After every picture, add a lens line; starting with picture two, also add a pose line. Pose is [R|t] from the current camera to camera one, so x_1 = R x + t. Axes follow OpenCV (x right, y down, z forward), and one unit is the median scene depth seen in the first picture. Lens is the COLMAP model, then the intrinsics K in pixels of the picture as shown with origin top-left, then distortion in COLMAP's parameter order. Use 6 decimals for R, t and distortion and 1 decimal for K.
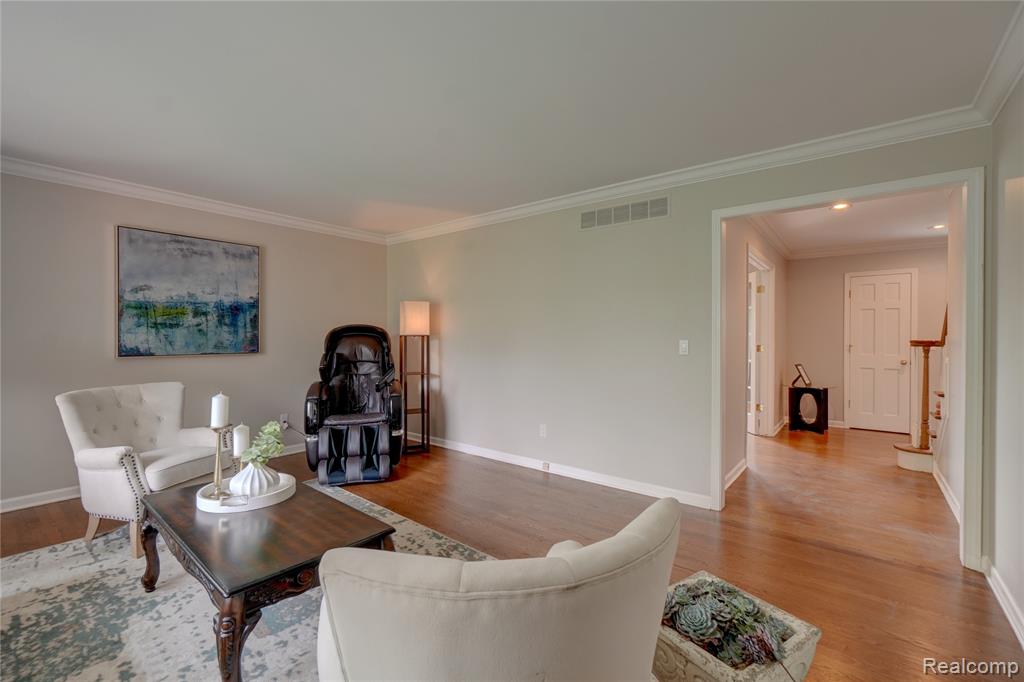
lens RADIAL K [[443.4, 0, 518.2], [0, 443.4, 340.0], [0, 0, 1]] dist [-0.000483, 0.000217]
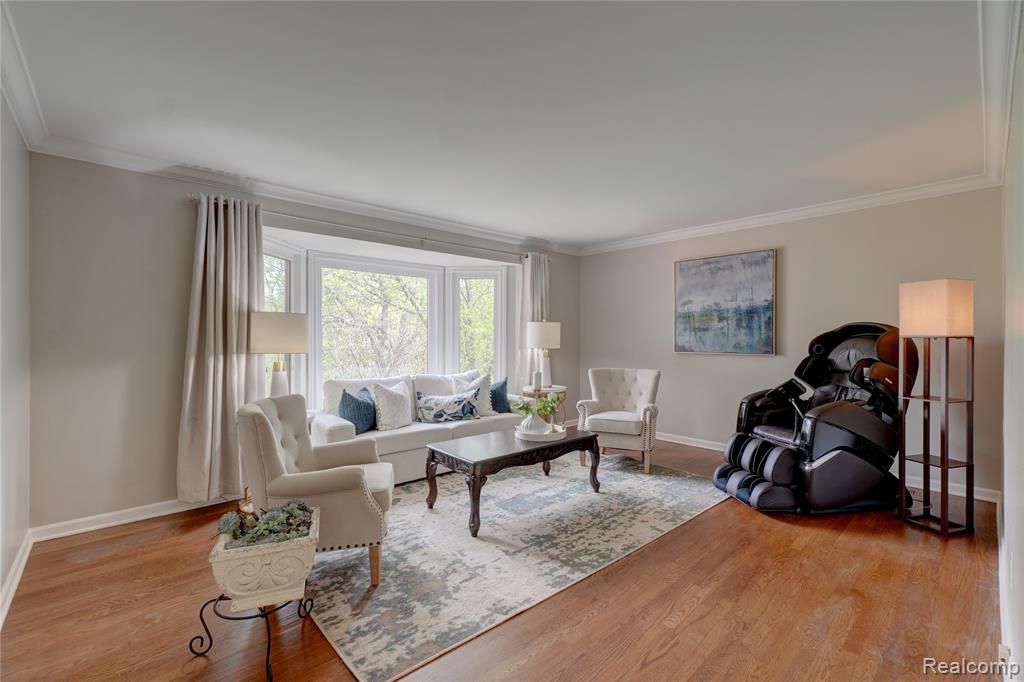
lens RADIAL K [[443.4, 0, 512.7], [0, 443.4, 336.3], [0, 0, 1]] dist [-0.000483, 0.000217]
pose [[-0.158376, -0.003007, -0.987374, 0.561686], [-0.009566, 0.999953, -0.001511, -0.004935], [0.987333, 0.009206, -0.158398, 0.636018]]
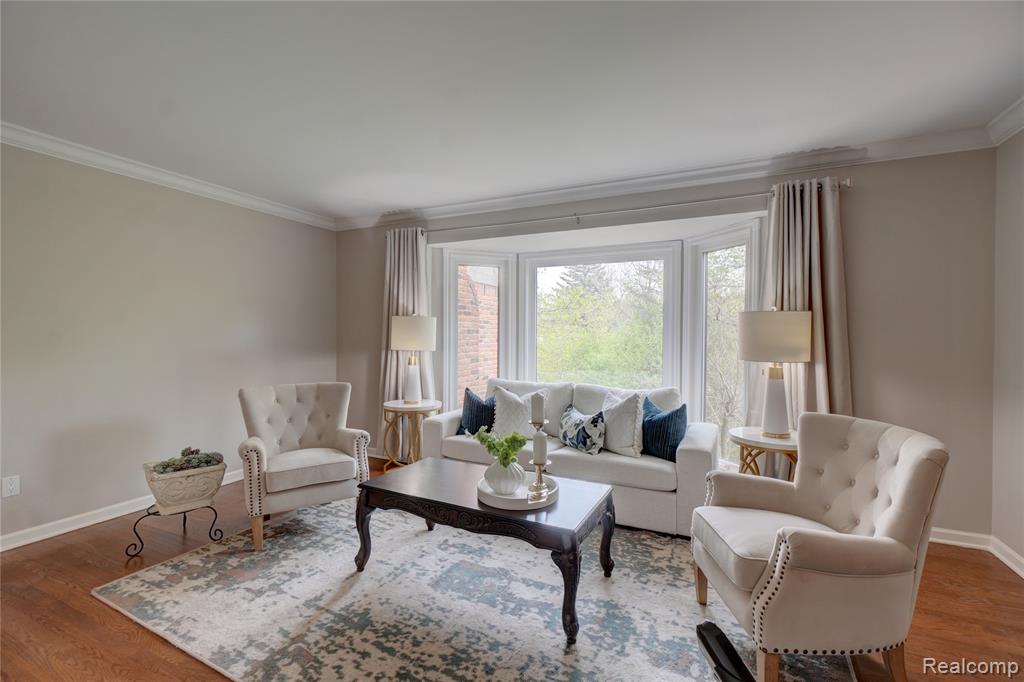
lens RADIAL K [[443.4, 0, 507.9], [0, 443.4, 336.6], [0, 0, 1]] dist [-0.000483, 0.000217]
pose [[-0.973764, -0.007838, -0.227426, -0.187761], [-0.011058, 0.999856, 0.012888, -0.014723], [0.227292, 0.015065, -0.973710, 1.096585]]
